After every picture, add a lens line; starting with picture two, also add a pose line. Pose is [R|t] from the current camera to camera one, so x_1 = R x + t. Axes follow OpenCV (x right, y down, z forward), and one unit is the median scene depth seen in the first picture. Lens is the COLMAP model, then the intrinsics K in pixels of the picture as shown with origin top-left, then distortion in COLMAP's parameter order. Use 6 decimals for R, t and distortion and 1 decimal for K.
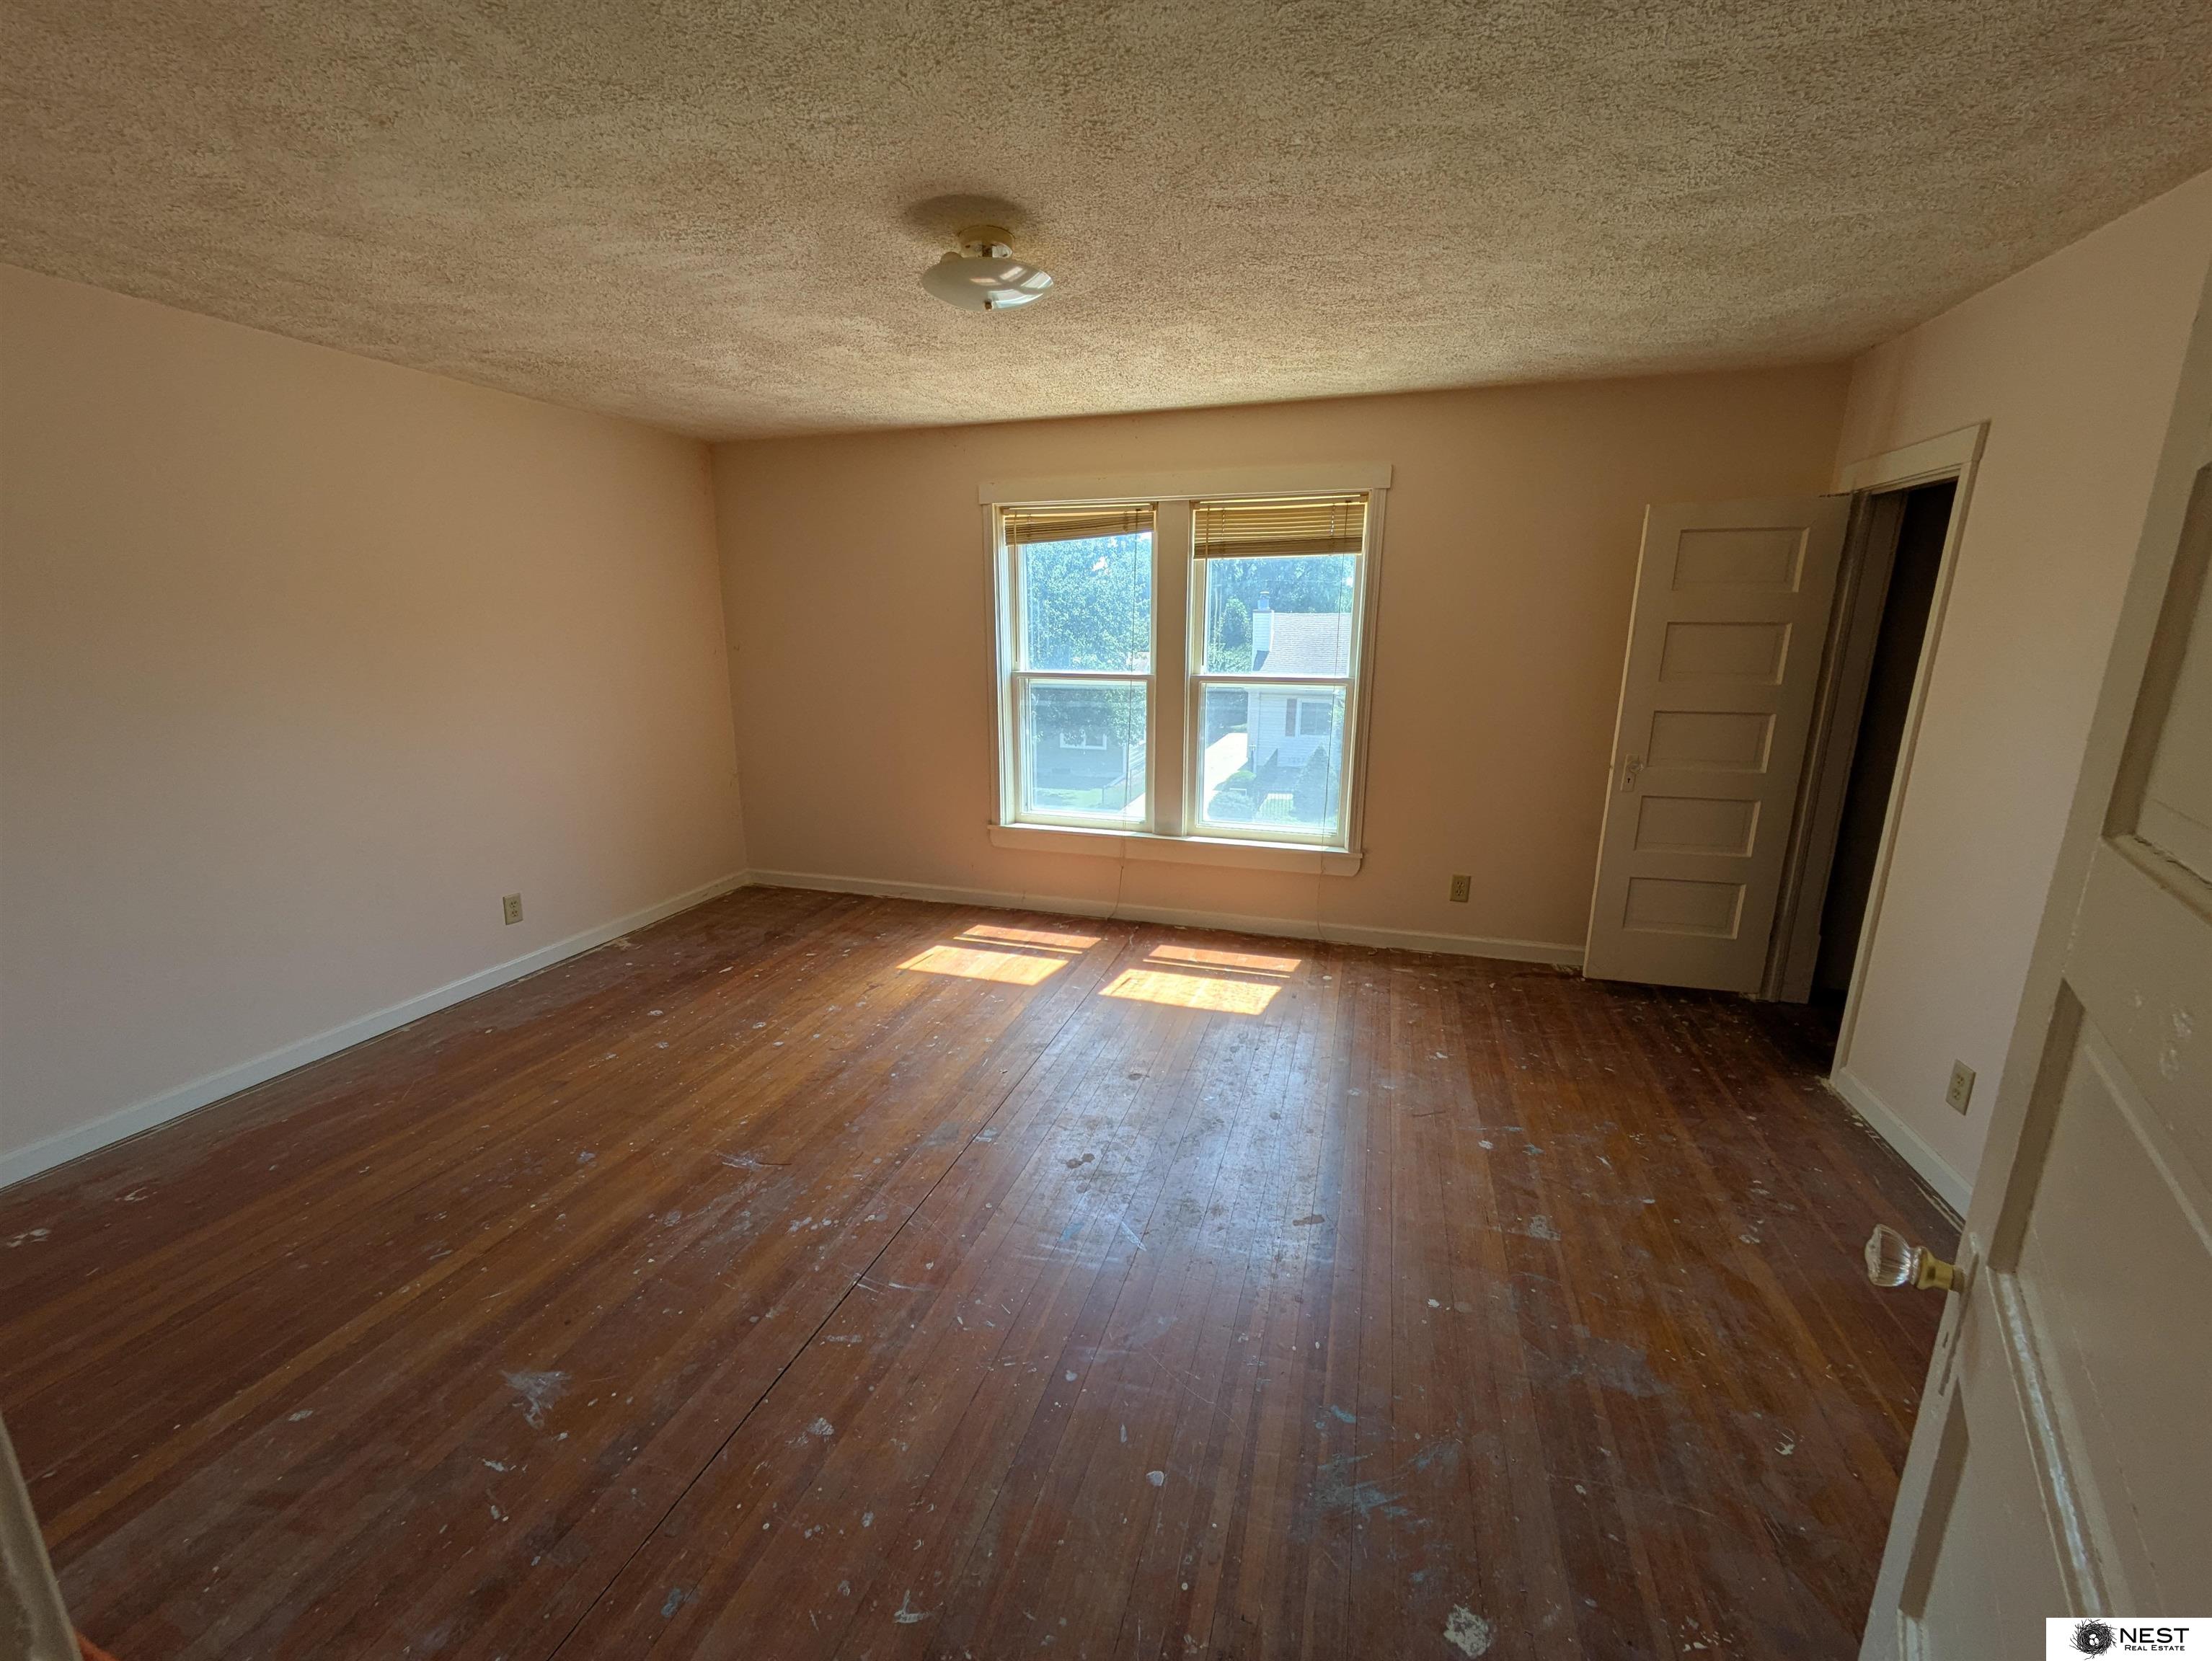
lens RADIAL K [[879.4, 0, 1110.2], [0, 879.4, 833.8], [0, 0, 1]] dist [0.003453, 0.000353]
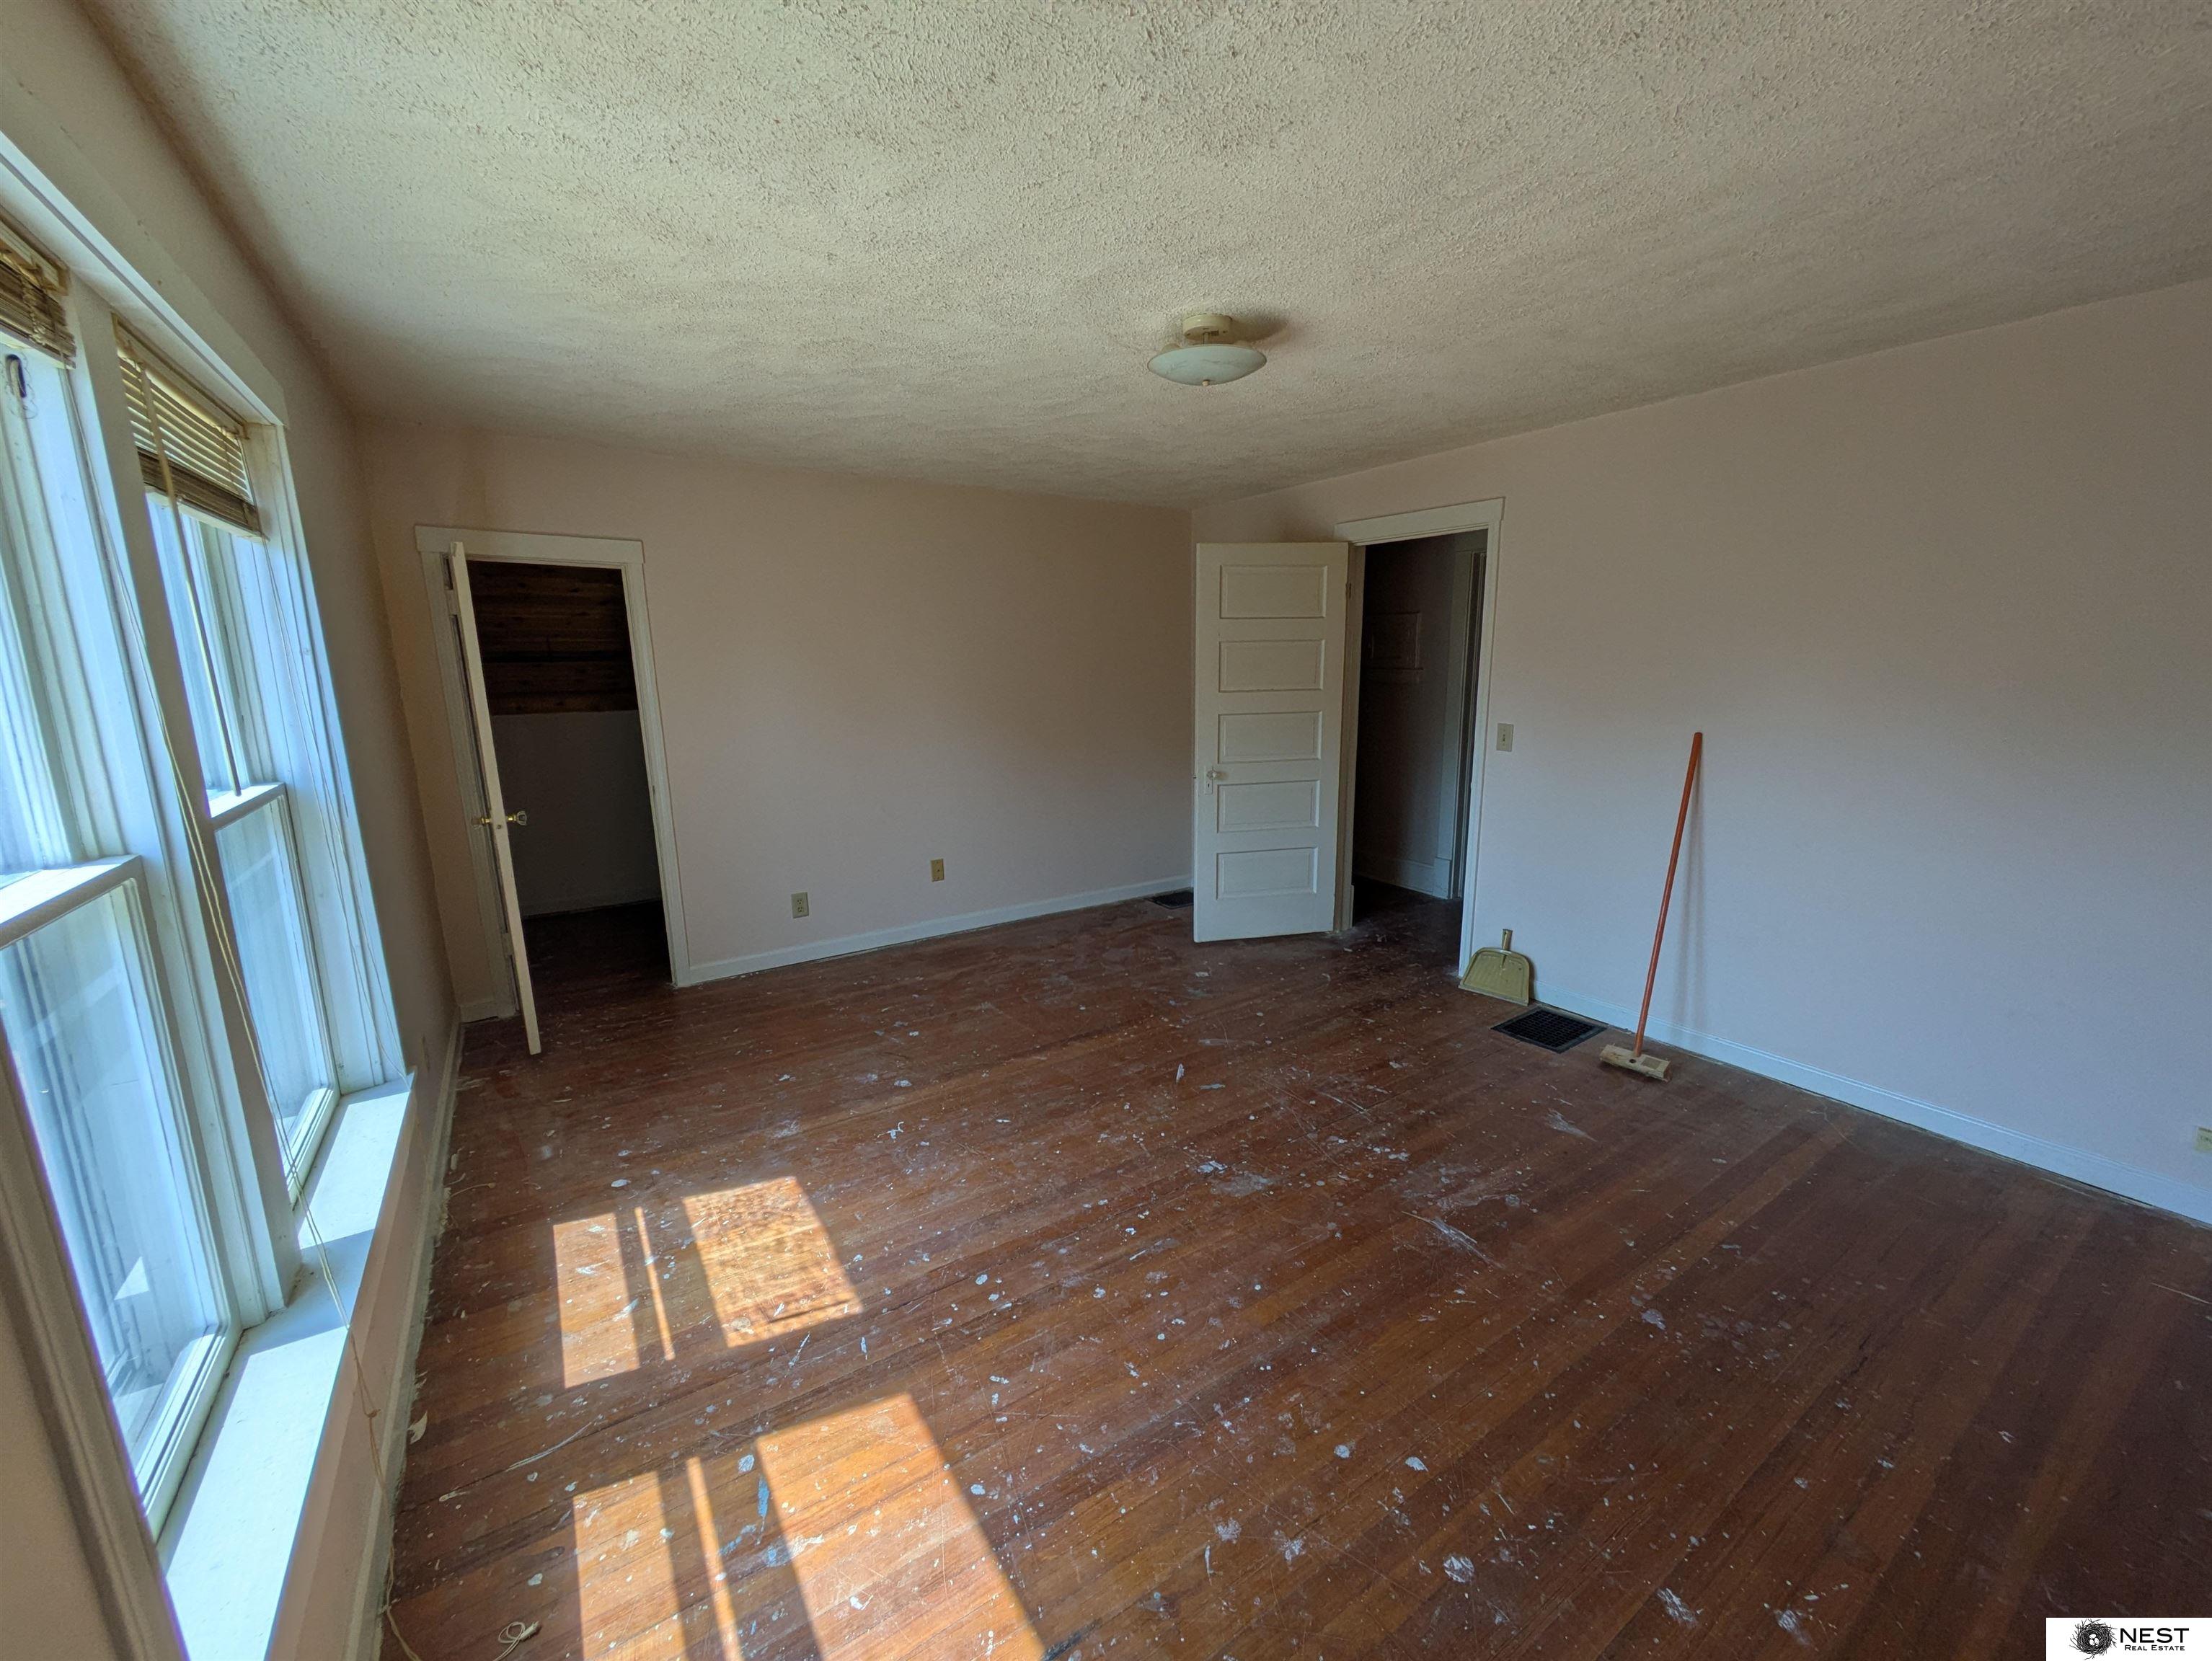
lens RADIAL K [[879.4, 0, 1110.2], [0, 879.4, 833.8], [0, 0, 1]] dist [0.003453, 0.000353]
pose [[-0.777999, -0.117429, 0.617193, -0.632662], [0.154690, 0.916330, 0.369338, -0.400641], [-0.608923, 0.382819, -0.694739, 1.638602]]
